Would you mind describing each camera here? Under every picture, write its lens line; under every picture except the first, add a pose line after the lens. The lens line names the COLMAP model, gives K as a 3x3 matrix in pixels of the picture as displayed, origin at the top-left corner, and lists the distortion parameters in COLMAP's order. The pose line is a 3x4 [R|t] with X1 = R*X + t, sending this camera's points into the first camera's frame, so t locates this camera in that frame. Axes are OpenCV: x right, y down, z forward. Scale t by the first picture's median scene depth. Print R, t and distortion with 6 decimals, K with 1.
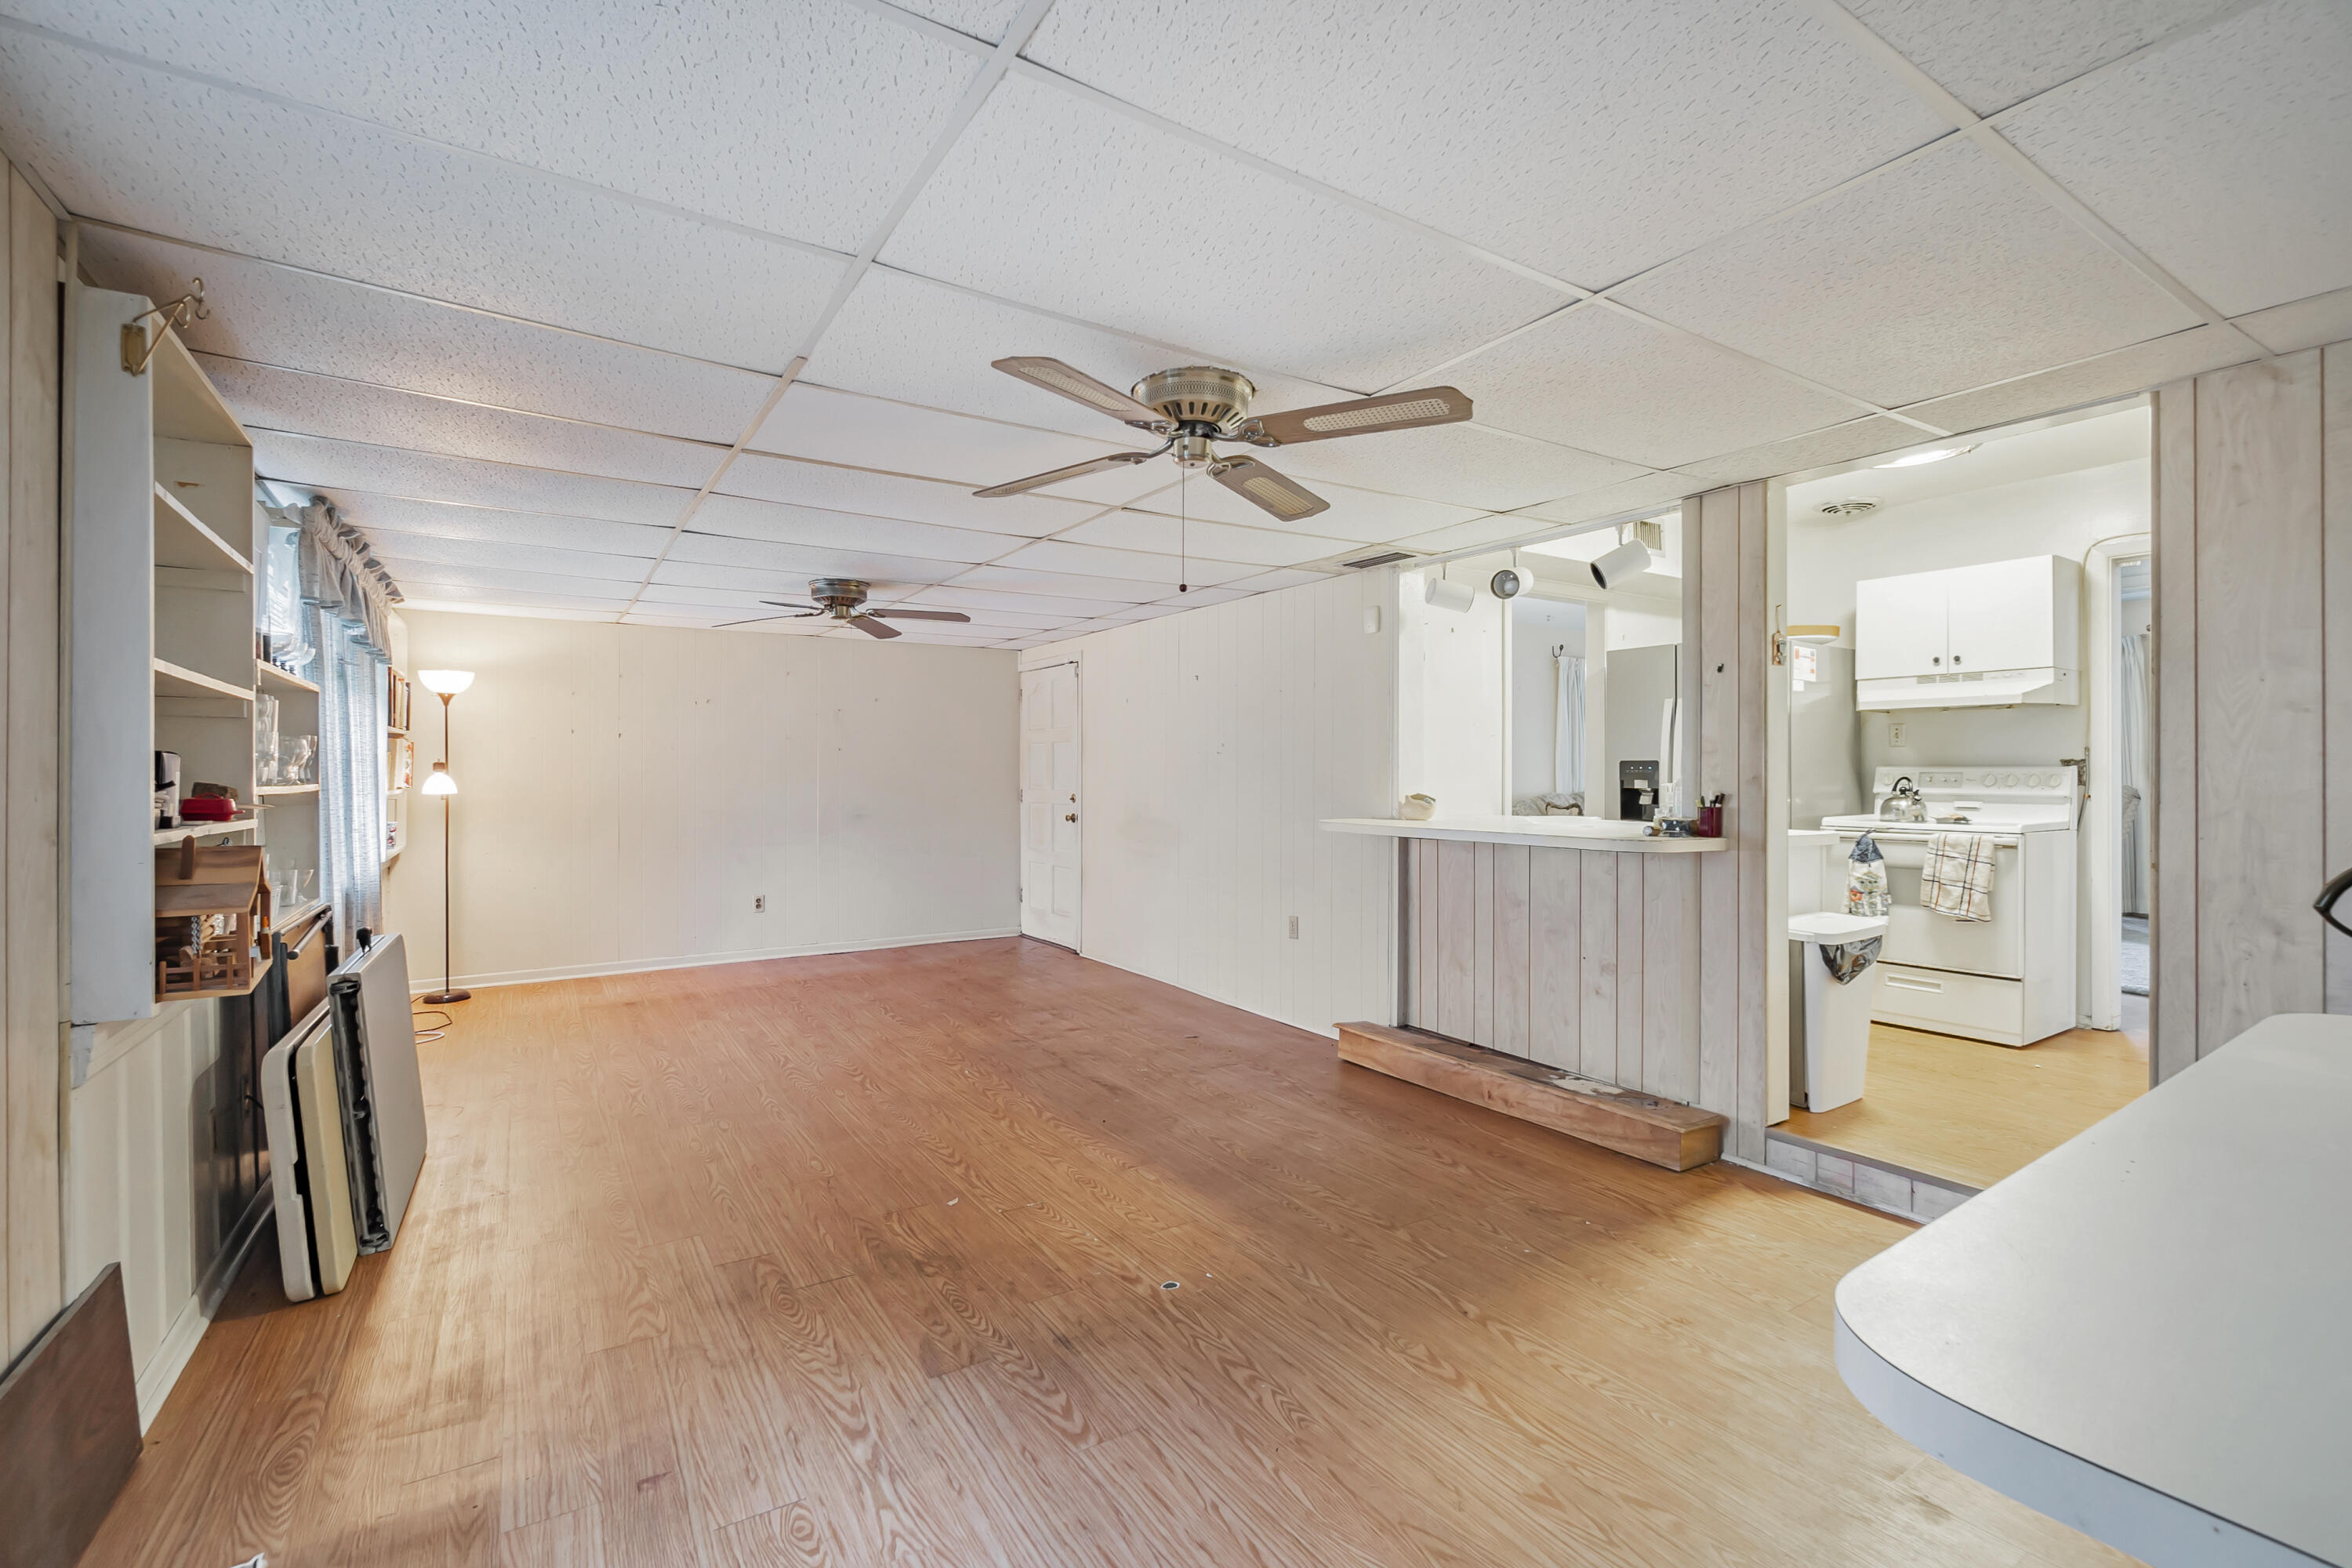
lens RADIAL K [[1023.6, 0, 1172.7], [0, 1023.6, 768.6], [0, 0, 1]] dist [-0.000232, 0.000116]
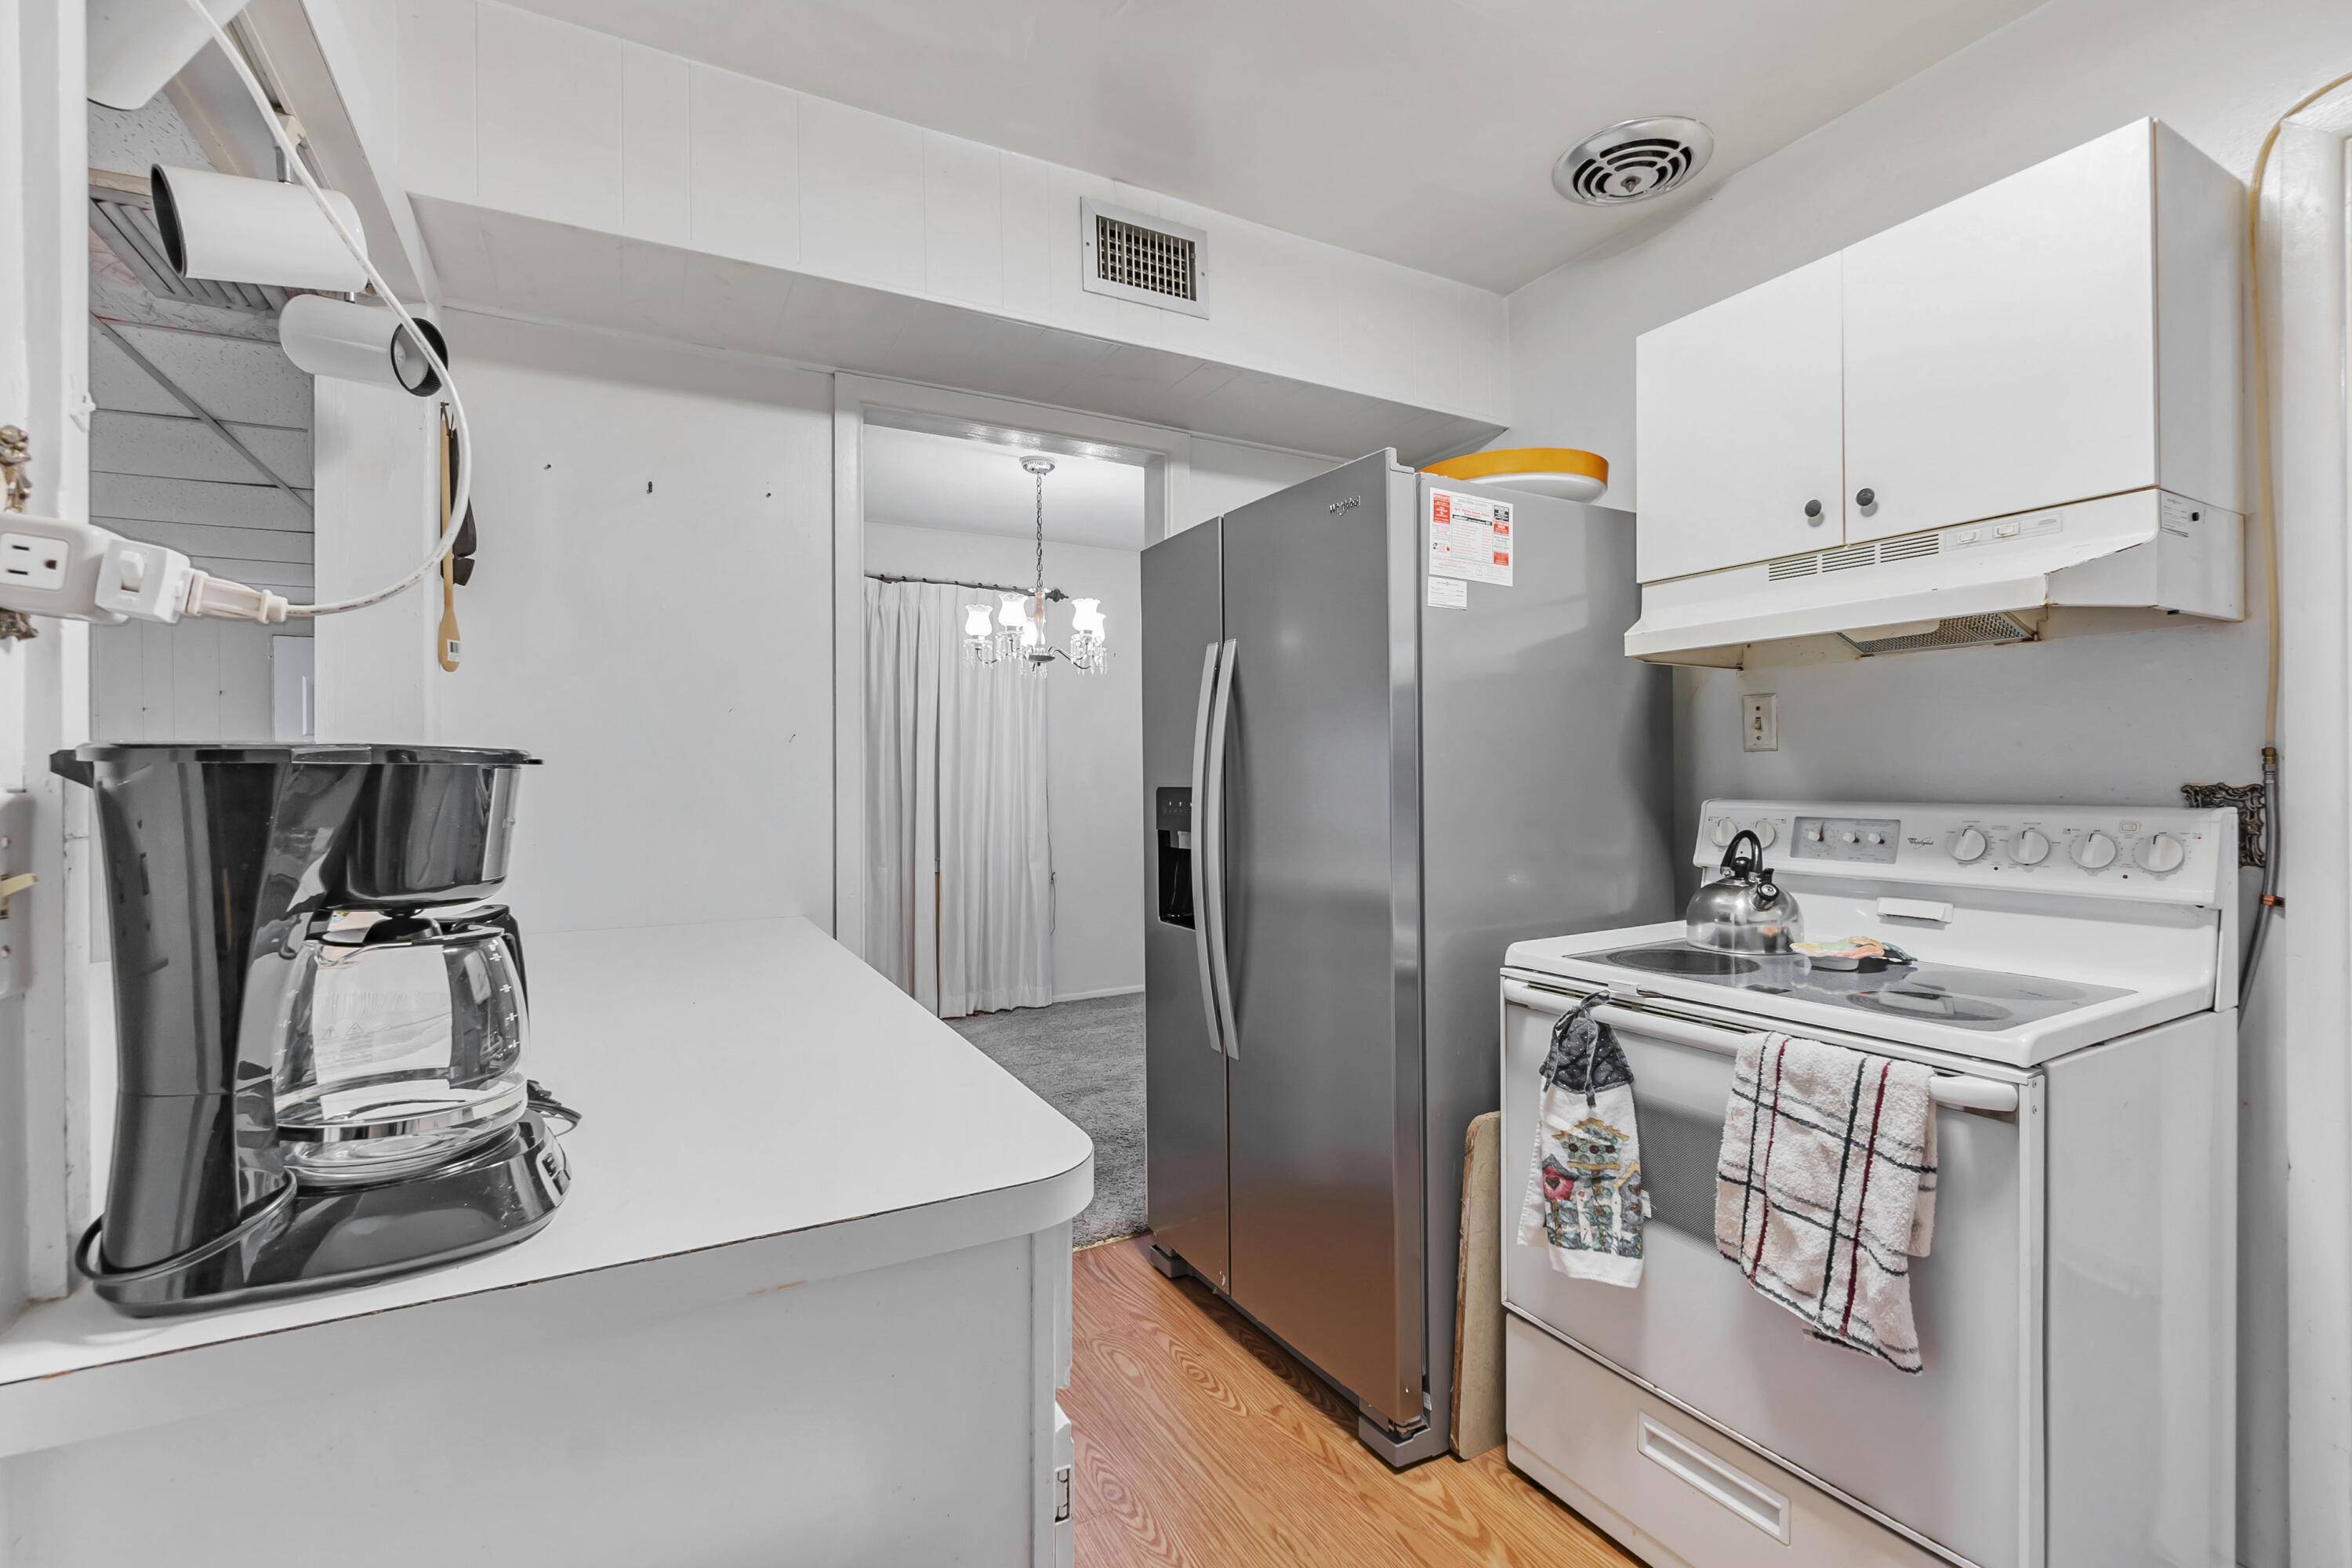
lens RADIAL K [[1023.6, 0, 1169.9], [0, 1023.6, 779.0], [0, 0, 1]] dist [-0.002480, -0.000286]
pose [[0.997594, -0.008521, -0.068807, 0.565936], [0.008760, 0.999957, 0.003174, -0.015284], [0.068777, -0.003769, 0.997625, 0.651166]]
